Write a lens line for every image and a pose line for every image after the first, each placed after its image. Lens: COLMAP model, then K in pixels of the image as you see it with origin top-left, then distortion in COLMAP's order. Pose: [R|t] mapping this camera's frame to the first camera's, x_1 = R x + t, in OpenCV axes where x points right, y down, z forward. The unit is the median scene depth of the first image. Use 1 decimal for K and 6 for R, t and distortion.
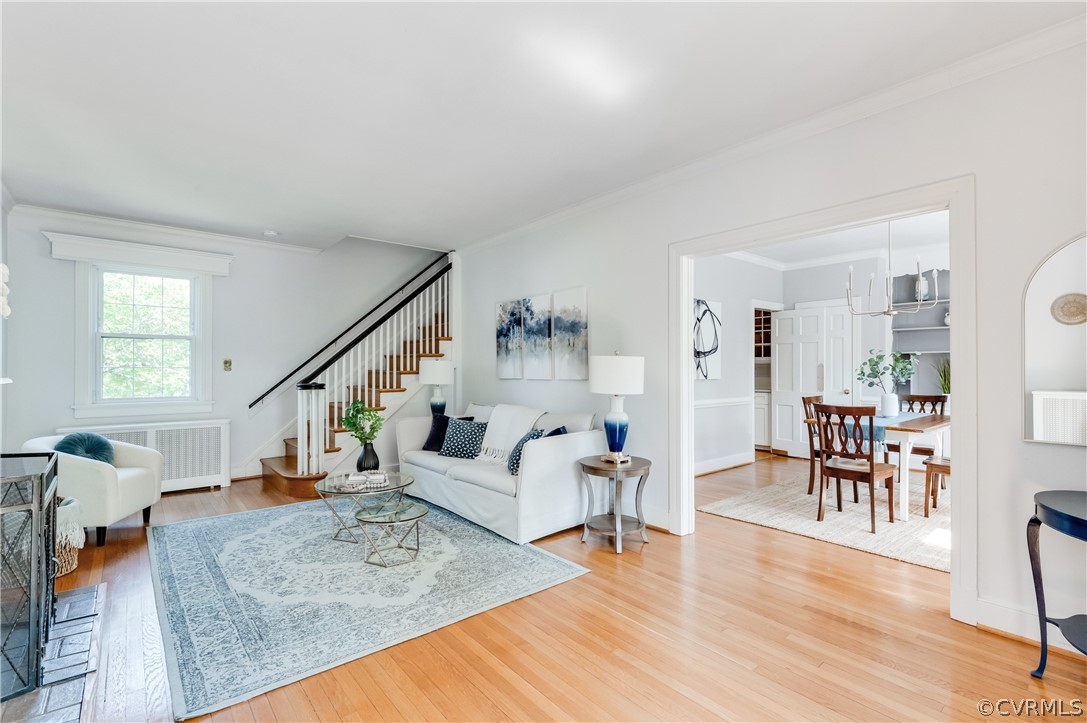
lens RADIAL K [[485.4, 0, 542.8], [0, 485.4, 354.4], [0, 0, 1]] dist [0.002793, -0.001011]
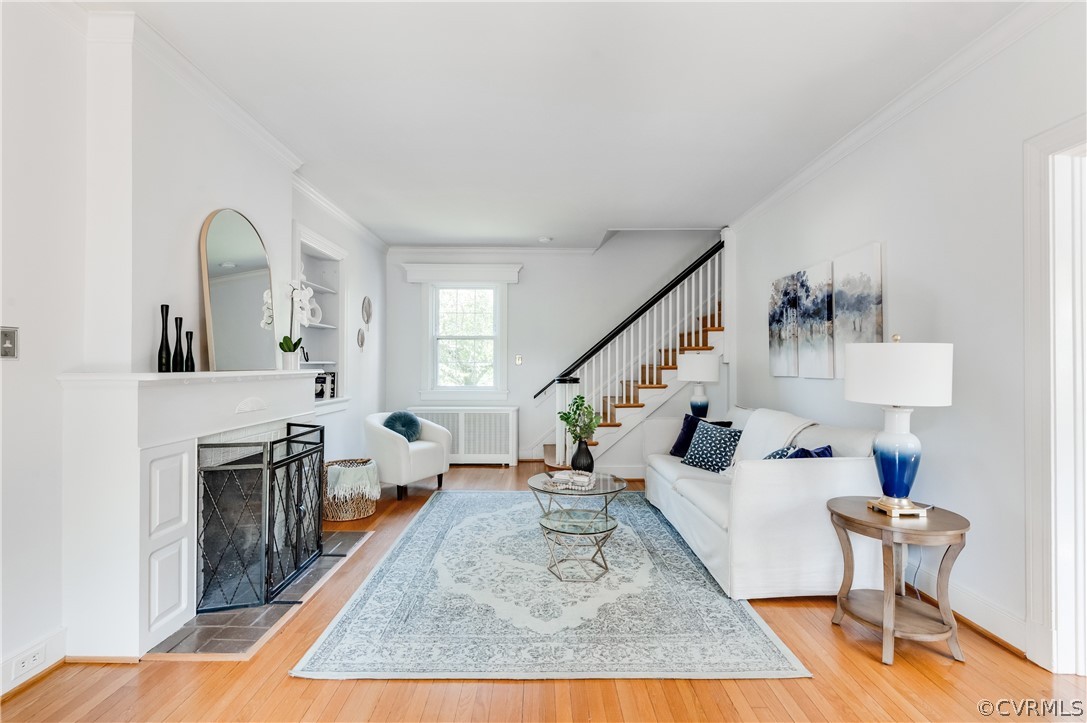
lens RADIAL K [[485.4, 0, 542.8], [0, 485.4, 354.4], [0, 0, 1]] dist [0.002793, -0.001011]
pose [[0.775567, -0.010511, -0.631177, 0.144367], [0.016929, 0.999848, 0.004151, 0.005542], [0.631038, -0.013904, 0.775628, 0.173040]]
